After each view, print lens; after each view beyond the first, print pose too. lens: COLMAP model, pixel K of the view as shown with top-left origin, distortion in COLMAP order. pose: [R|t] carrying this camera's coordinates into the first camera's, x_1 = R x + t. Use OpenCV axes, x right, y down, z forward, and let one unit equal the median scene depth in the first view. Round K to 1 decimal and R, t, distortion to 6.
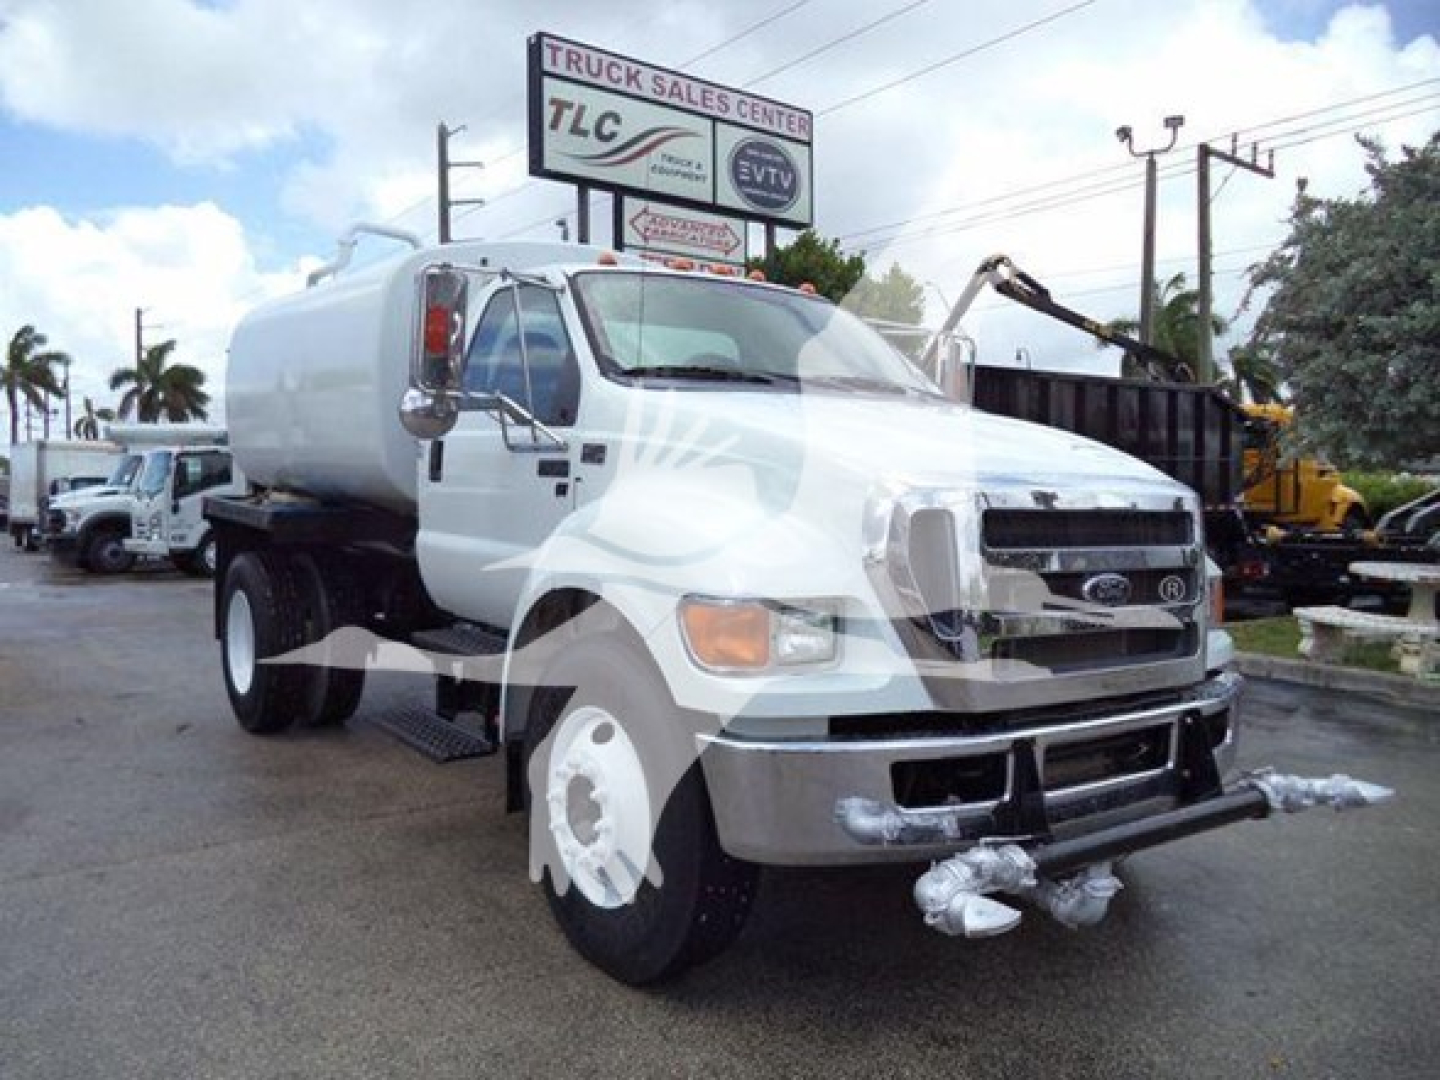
lens RADIAL K [[1184.6, 0, 722.7], [0, 1184.6, 531.5], [0, 0, 1]] dist [-0.028562, -0.000319]
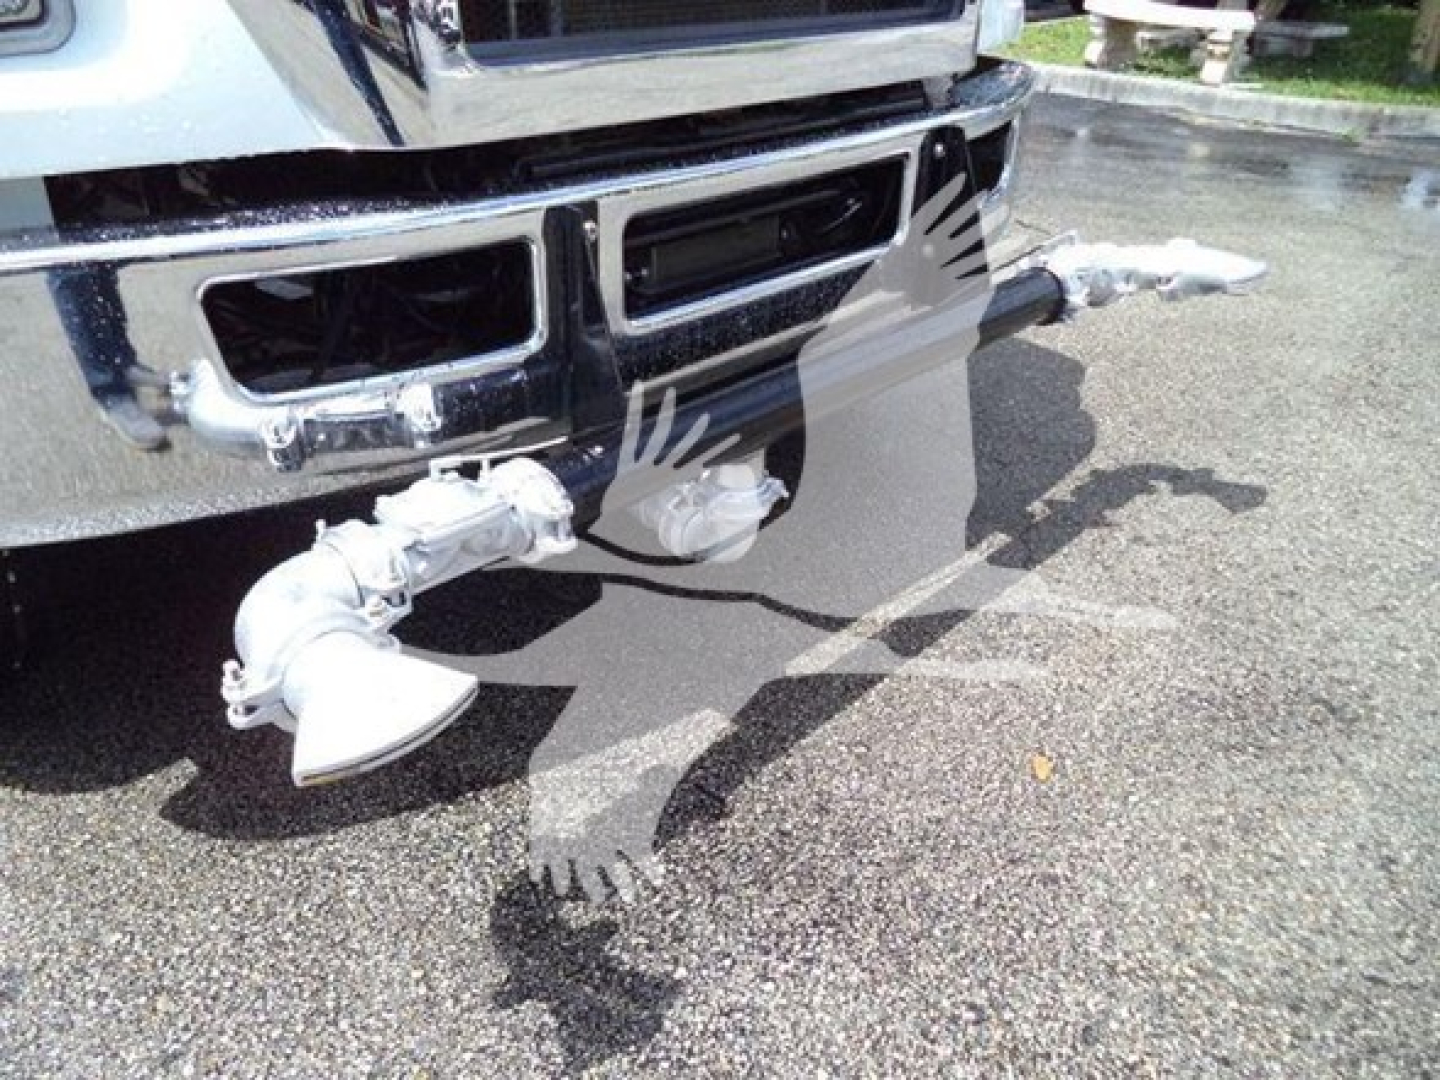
lens RADIAL K [[1184.6, 0, 722.7], [0, 1184.6, 531.5], [0, 0, 1]] dist [-0.028562, -0.000319]
pose [[0.981701, -0.092255, 0.166590, 0.197955], [0.008510, 0.895194, 0.445595, 0.077571], [-0.190239, -0.436023, 0.879598, 0.482162]]
